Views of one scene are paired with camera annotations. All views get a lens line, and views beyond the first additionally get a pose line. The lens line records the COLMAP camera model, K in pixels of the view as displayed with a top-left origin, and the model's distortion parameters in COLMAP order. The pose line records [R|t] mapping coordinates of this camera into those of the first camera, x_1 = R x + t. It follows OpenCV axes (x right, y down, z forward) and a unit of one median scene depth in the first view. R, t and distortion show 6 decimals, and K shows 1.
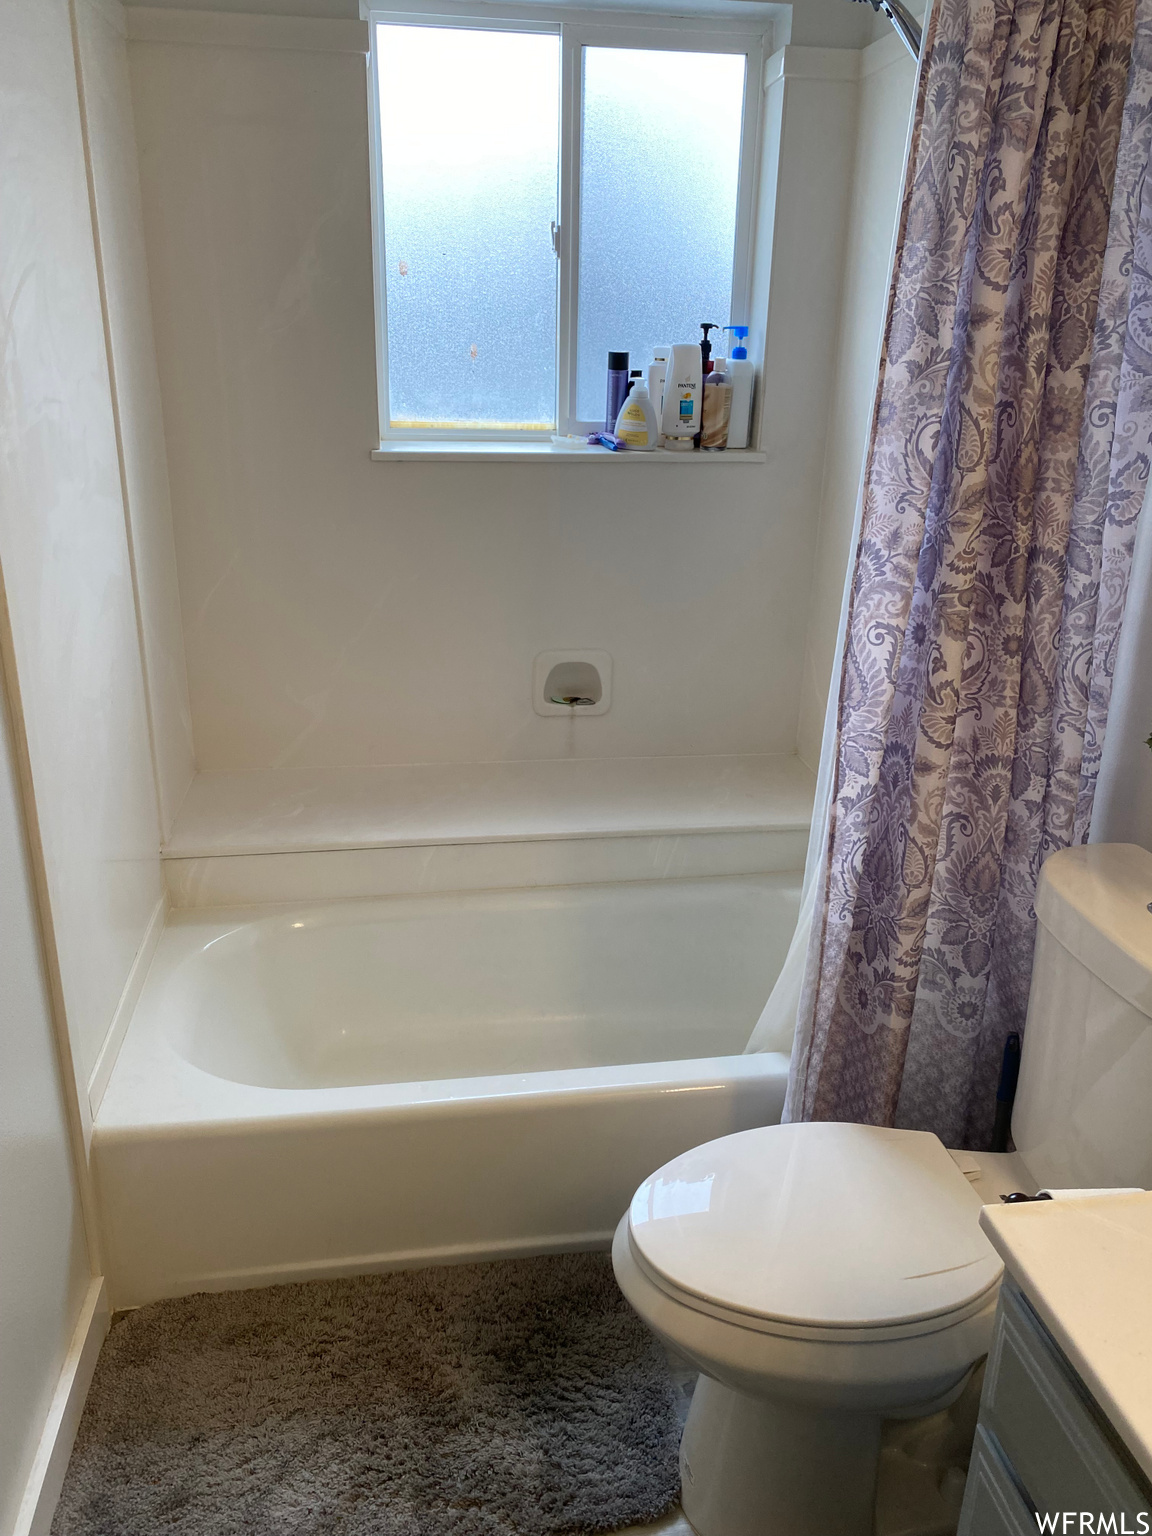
lens RADIAL K [[1176.4, 0, 588.3], [0, 1176.4, 768.3], [0, 0, 1]] dist [0.042382, -0.012126]
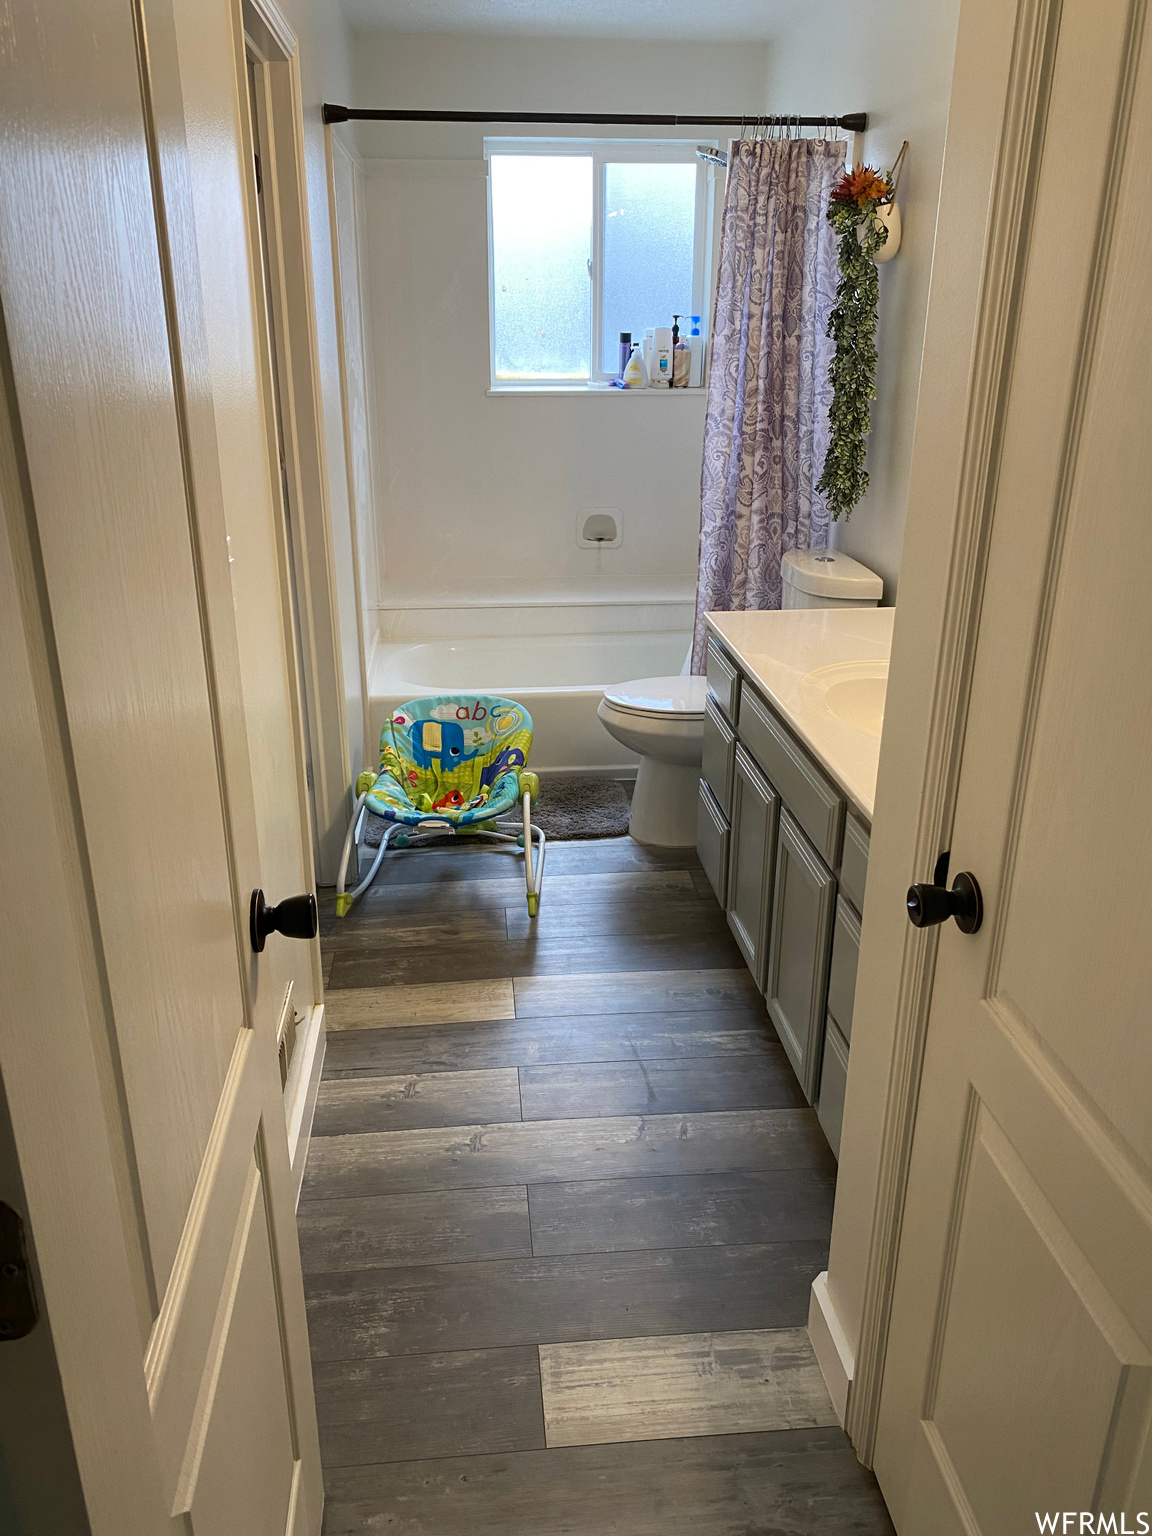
lens RADIAL K [[1176.4, 0, 563.9], [0, 1176.4, 769.4], [0, 0, 1]] dist [0.042382, -0.012126]
pose [[0.996760, 0.008175, -0.080019, 0.134580], [-0.006905, 0.999846, 0.016136, 0.451638], [0.080138, -0.015531, 0.996663, -1.290356]]
